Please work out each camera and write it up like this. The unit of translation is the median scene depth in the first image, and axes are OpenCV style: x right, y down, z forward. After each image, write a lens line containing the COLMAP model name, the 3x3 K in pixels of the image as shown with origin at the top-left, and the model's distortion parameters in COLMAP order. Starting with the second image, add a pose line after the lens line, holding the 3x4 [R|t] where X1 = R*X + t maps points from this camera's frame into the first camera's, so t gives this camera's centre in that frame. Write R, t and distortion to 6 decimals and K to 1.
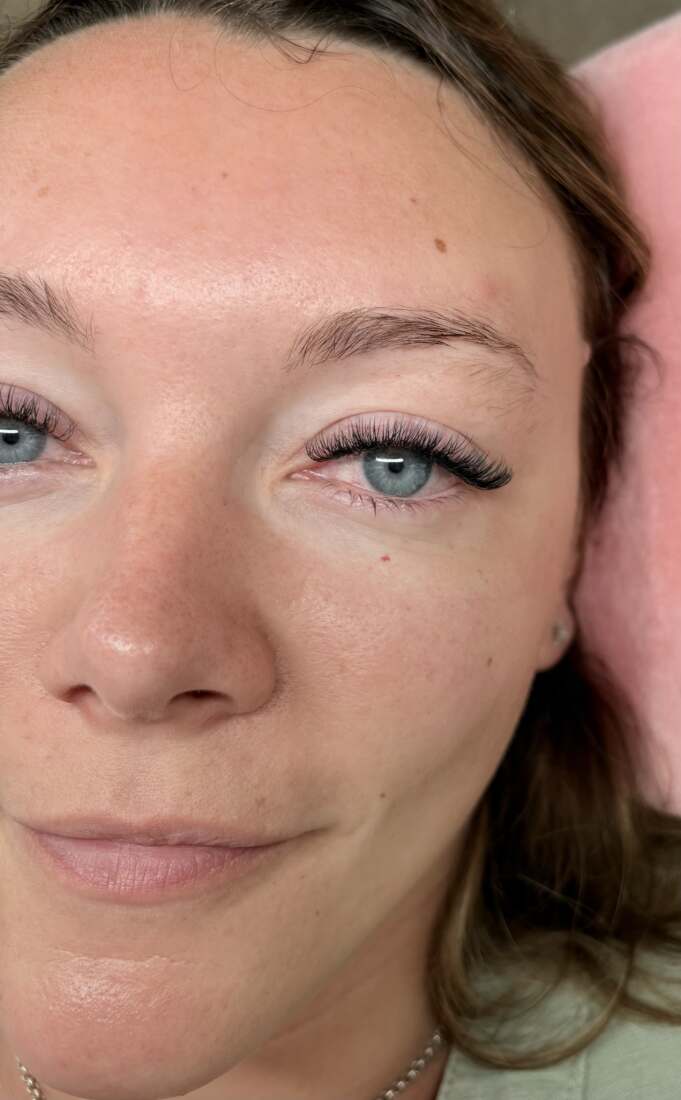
lens RADIAL K [[805.2, 0, 343.2], [0, 805.2, 555.6], [0, 0, 1]] dist [0.005201, -0.007274]
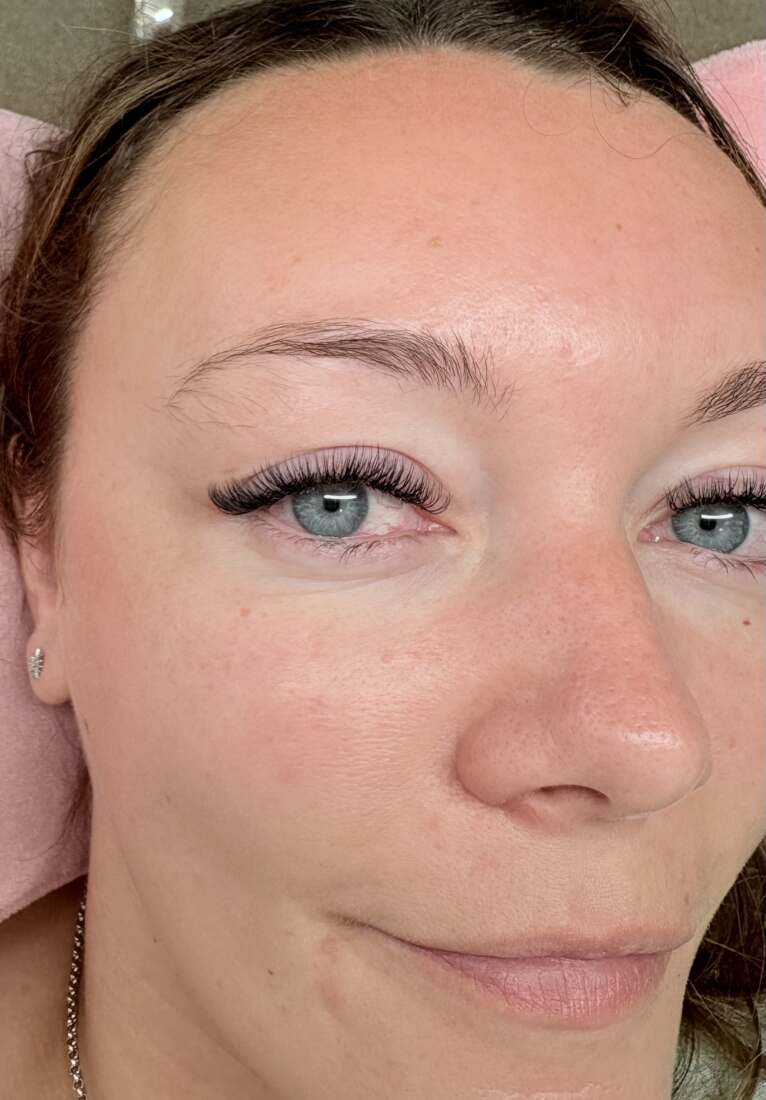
lens RADIAL K [[846.0, 0, 381.2], [0, 846.0, 549.6], [0, 0, 1]] dist [0.006650, -0.005615]
pose [[0.991819, -0.029690, 0.124148, -0.516103], [0.035840, 0.998223, -0.047603, -0.052779], [-0.122514, 0.051663, 0.991121, 0.063236]]
